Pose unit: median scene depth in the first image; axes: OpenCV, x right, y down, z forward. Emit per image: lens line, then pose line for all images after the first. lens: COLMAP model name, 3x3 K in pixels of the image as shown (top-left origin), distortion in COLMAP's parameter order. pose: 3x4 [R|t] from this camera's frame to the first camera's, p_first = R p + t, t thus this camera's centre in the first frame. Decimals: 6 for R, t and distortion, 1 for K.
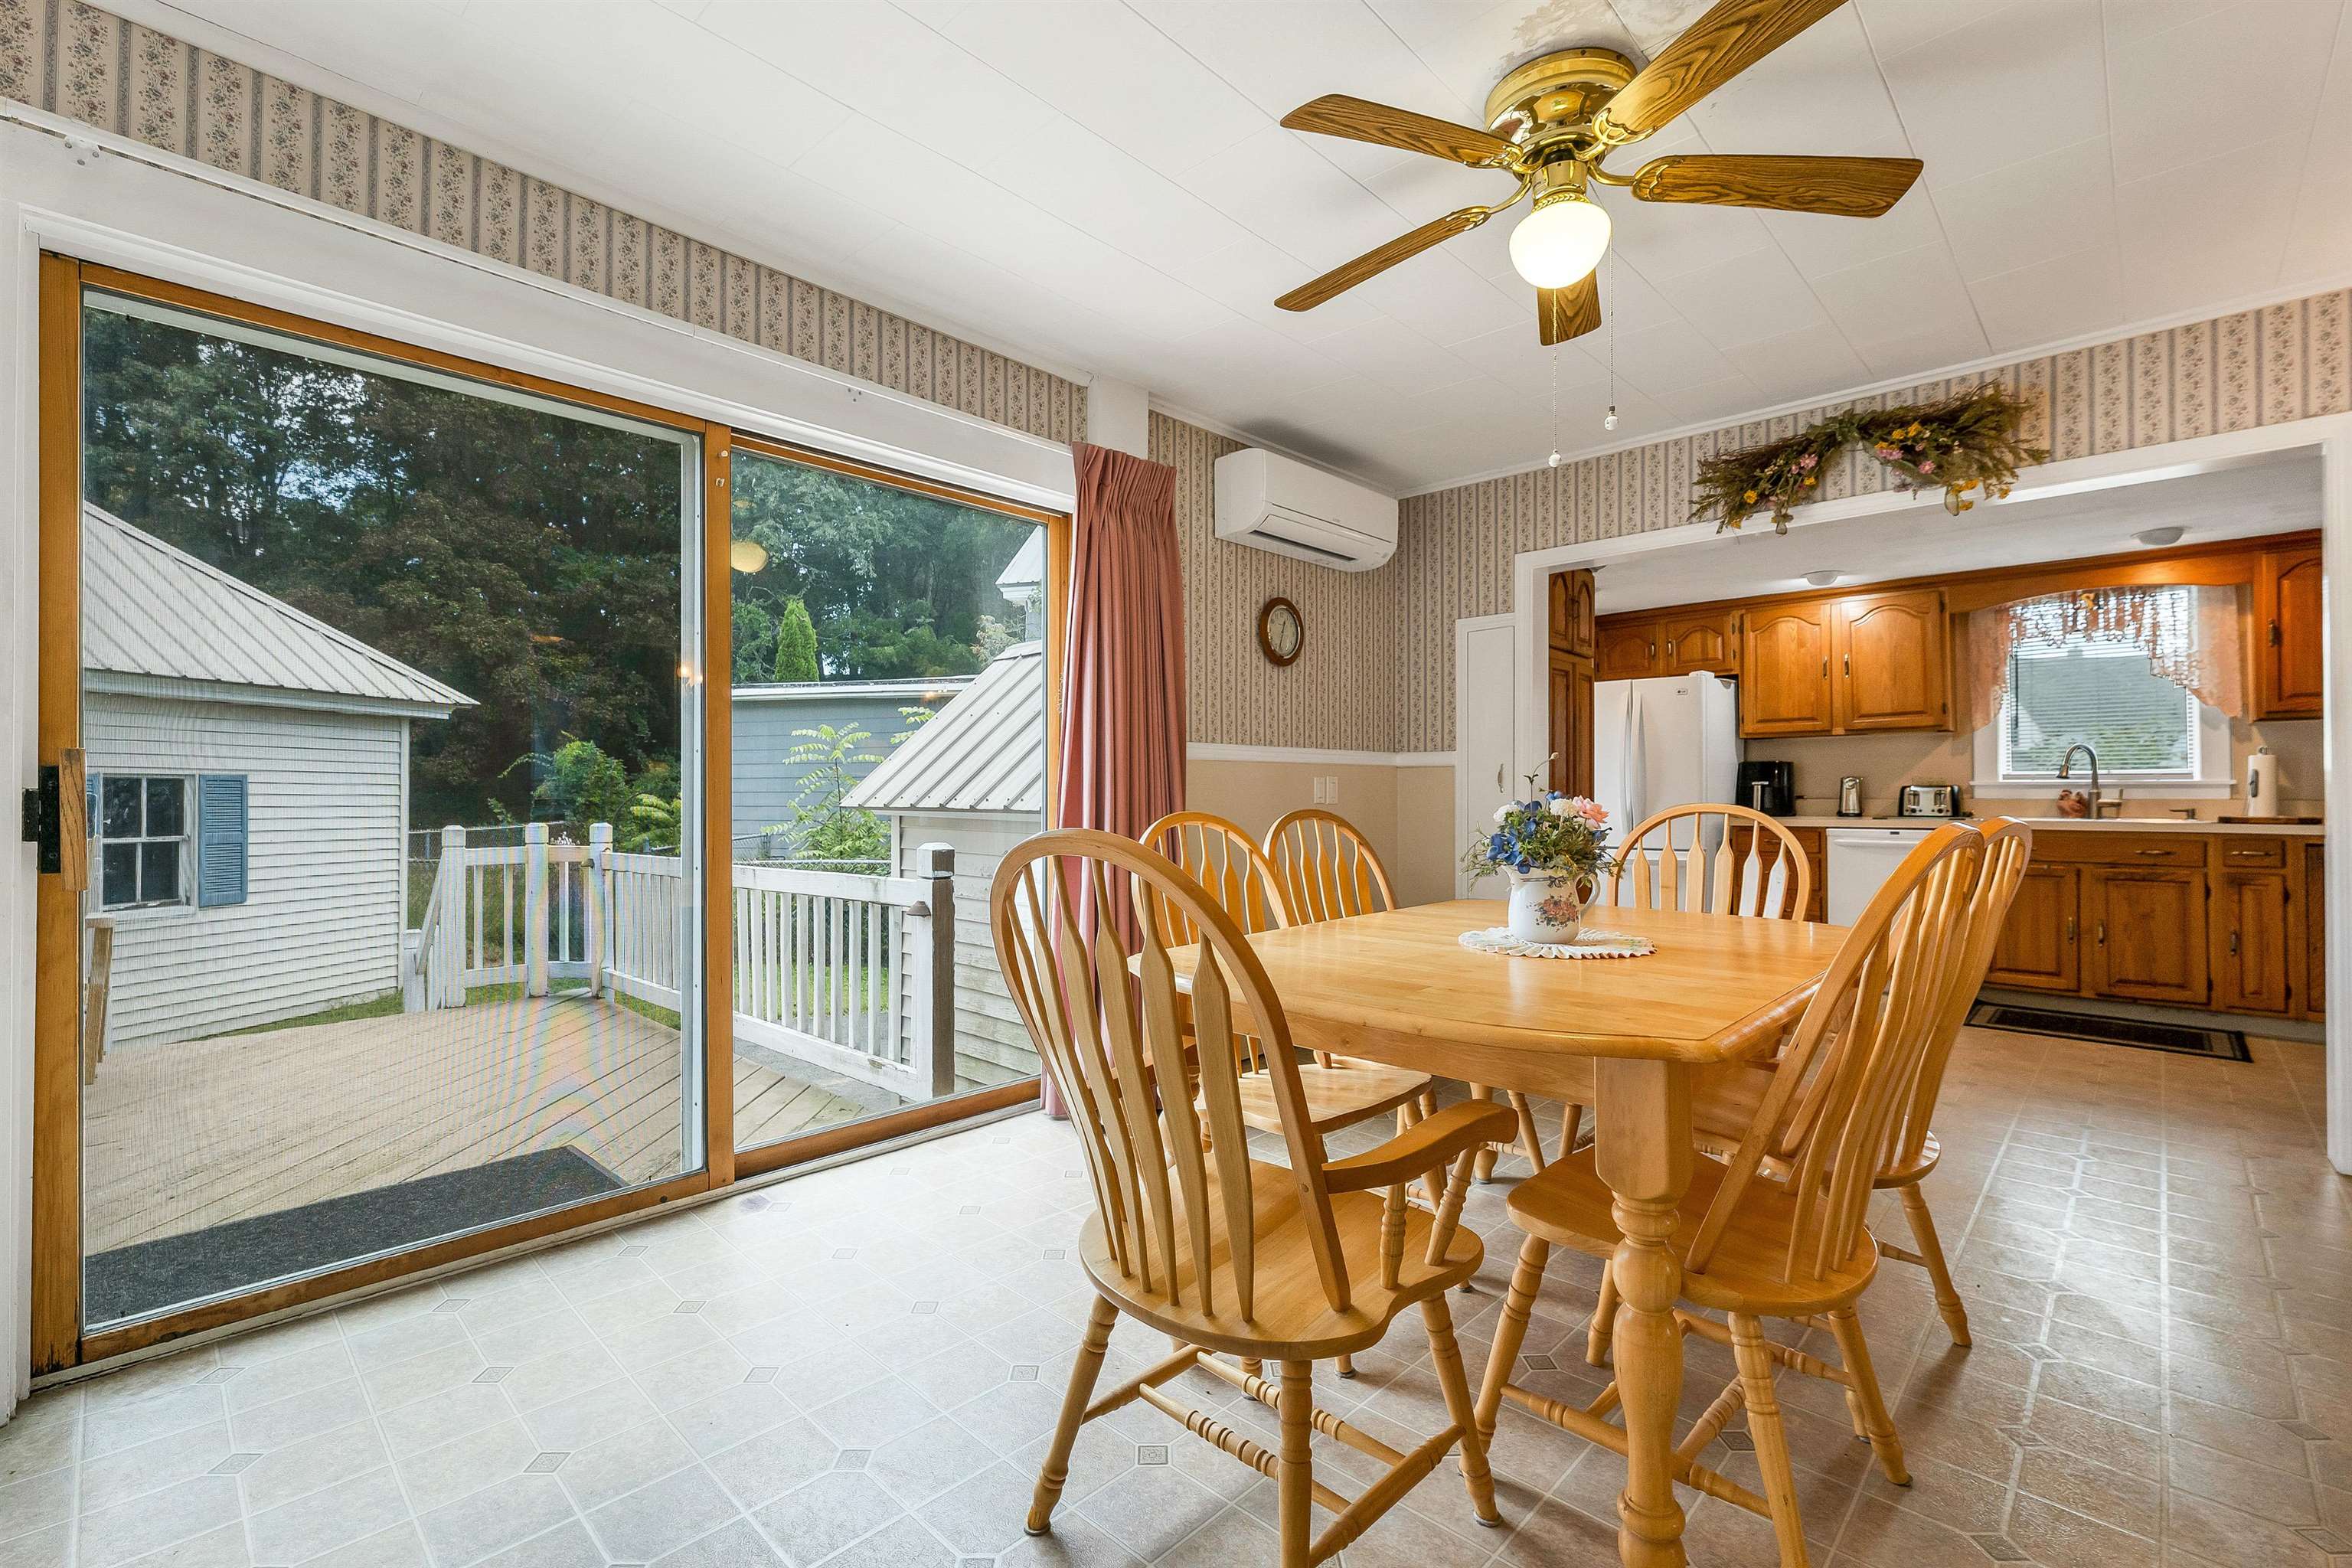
lens RADIAL K [[1020.0, 0, 1170.8], [0, 1020.0, 787.7], [0, 0, 1]] dist [0.000501, 0.000140]
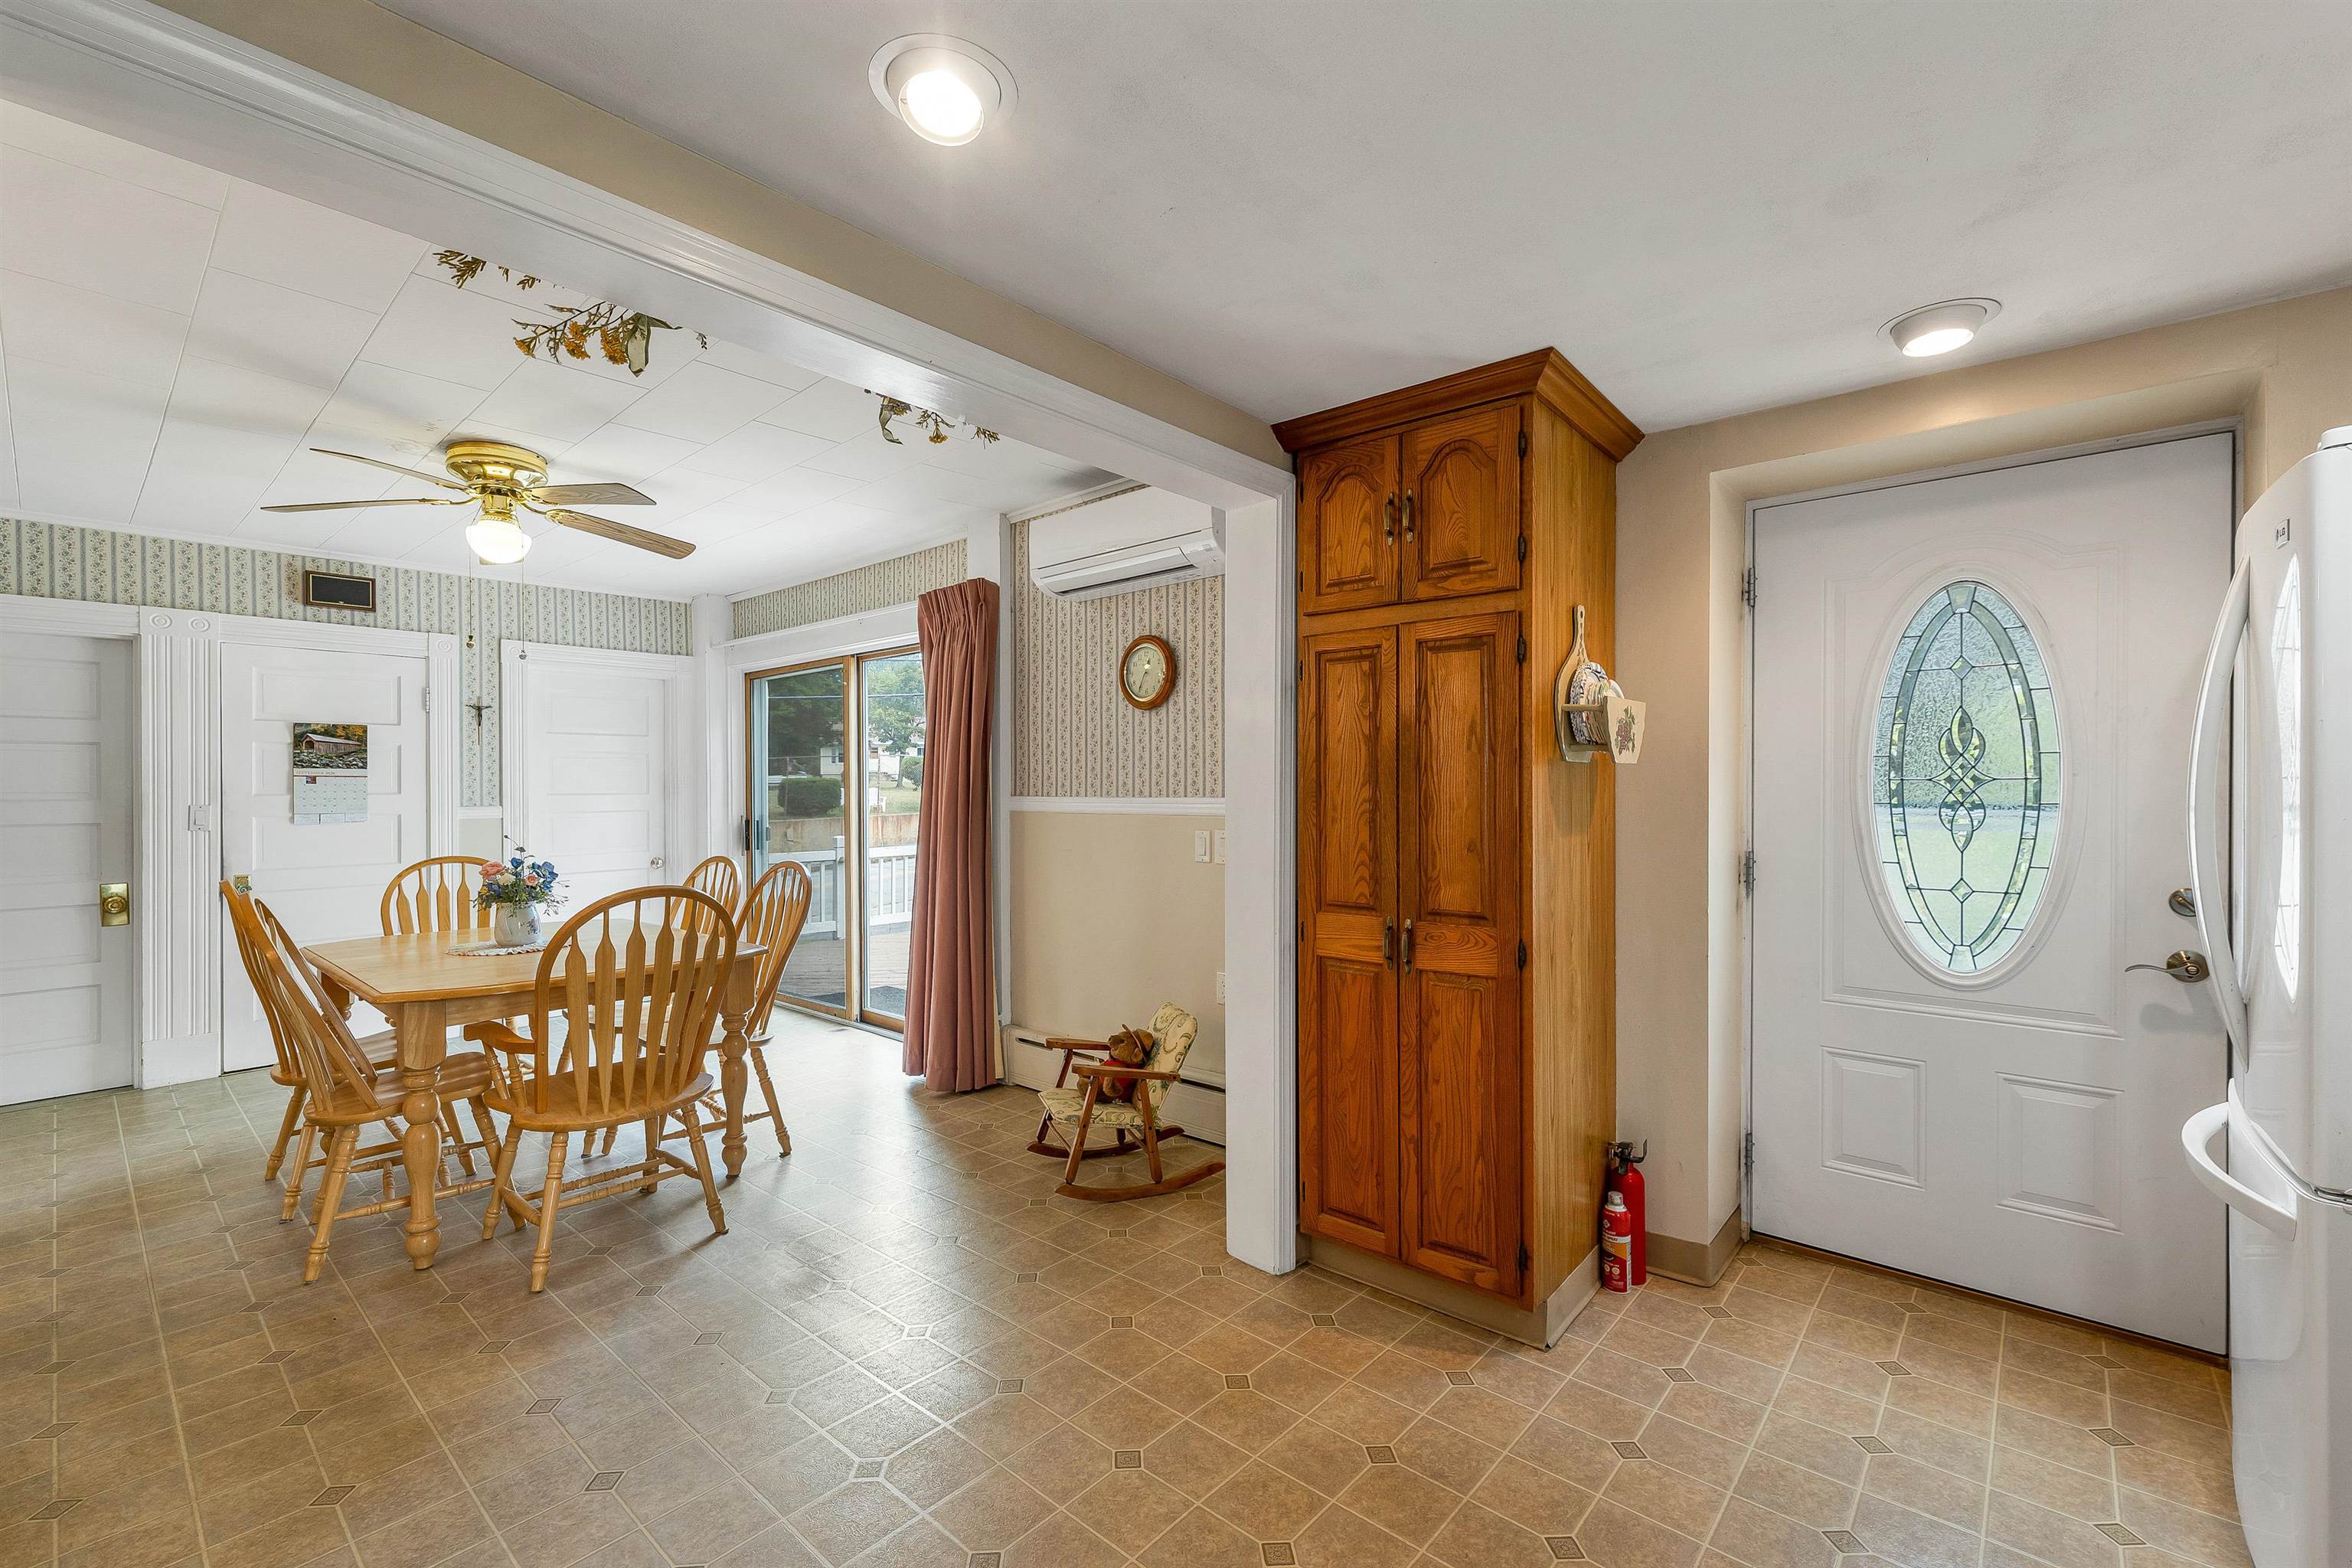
lens RADIAL K [[985.9, 0, 1171.4], [0, 985.9, 794.3], [0, 0, 1]] dist [0.001089, 0.000131]
pose [[0.041823, 0.005753, -0.999108, 0.865852], [0.012324, 0.999904, 0.006273, -0.041297], [0.999049, -0.012576, 0.041749, 0.849255]]
